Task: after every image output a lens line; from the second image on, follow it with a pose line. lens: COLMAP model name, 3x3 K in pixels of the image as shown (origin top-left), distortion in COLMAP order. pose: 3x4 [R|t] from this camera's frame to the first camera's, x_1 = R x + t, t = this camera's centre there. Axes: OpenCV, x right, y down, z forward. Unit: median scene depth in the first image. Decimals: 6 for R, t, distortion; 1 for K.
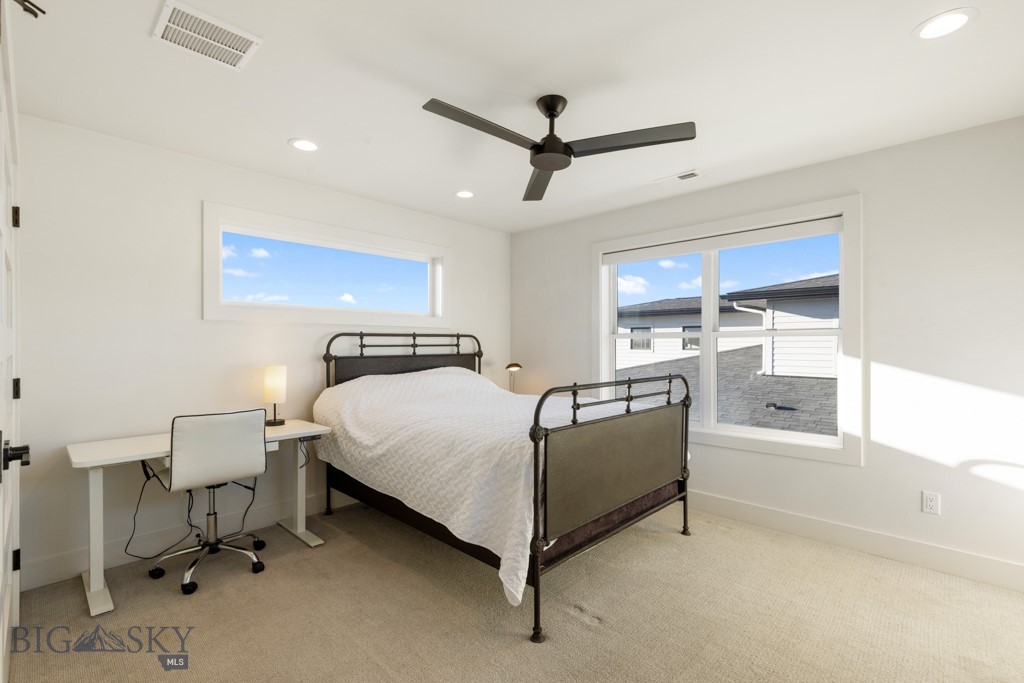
lens RADIAL K [[463.5, 0, 510.6], [0, 463.5, 342.9], [0, 0, 1]] dist [0.022733, 0.000353]
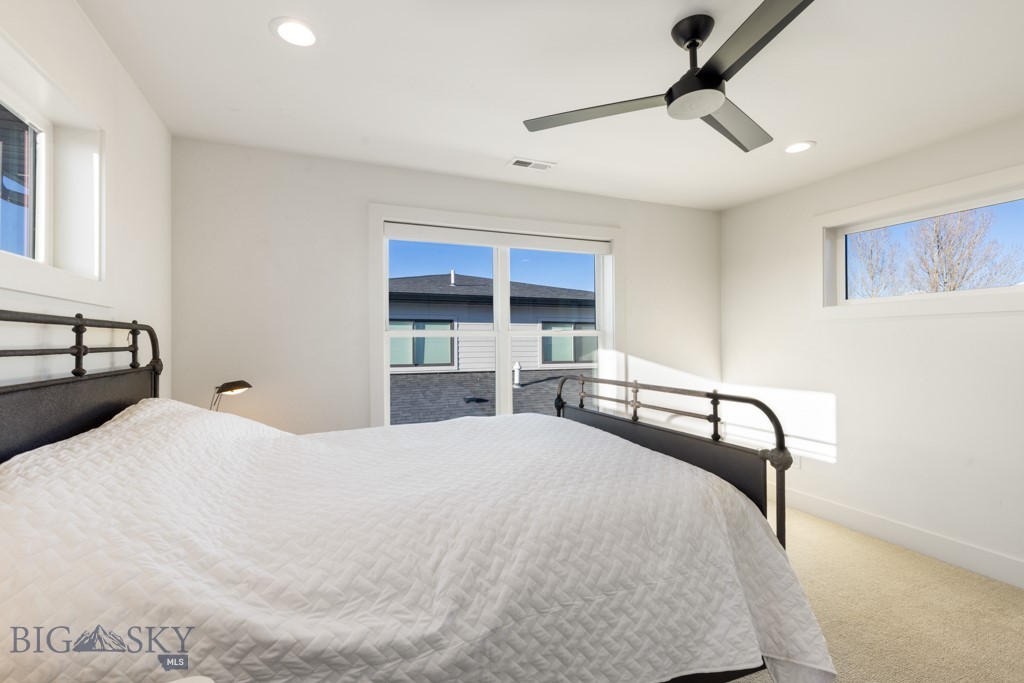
lens RADIAL K [[463.5, 0, 511.1], [0, 463.5, 337.5], [0, 0, 1]] dist [0.022733, 0.000353]
pose [[0.398365, 0.006860, 0.917201, -0.409059], [0.011222, 0.999861, -0.012352, 0.004017], [-0.917158, 0.015213, 0.398233, 0.549105]]
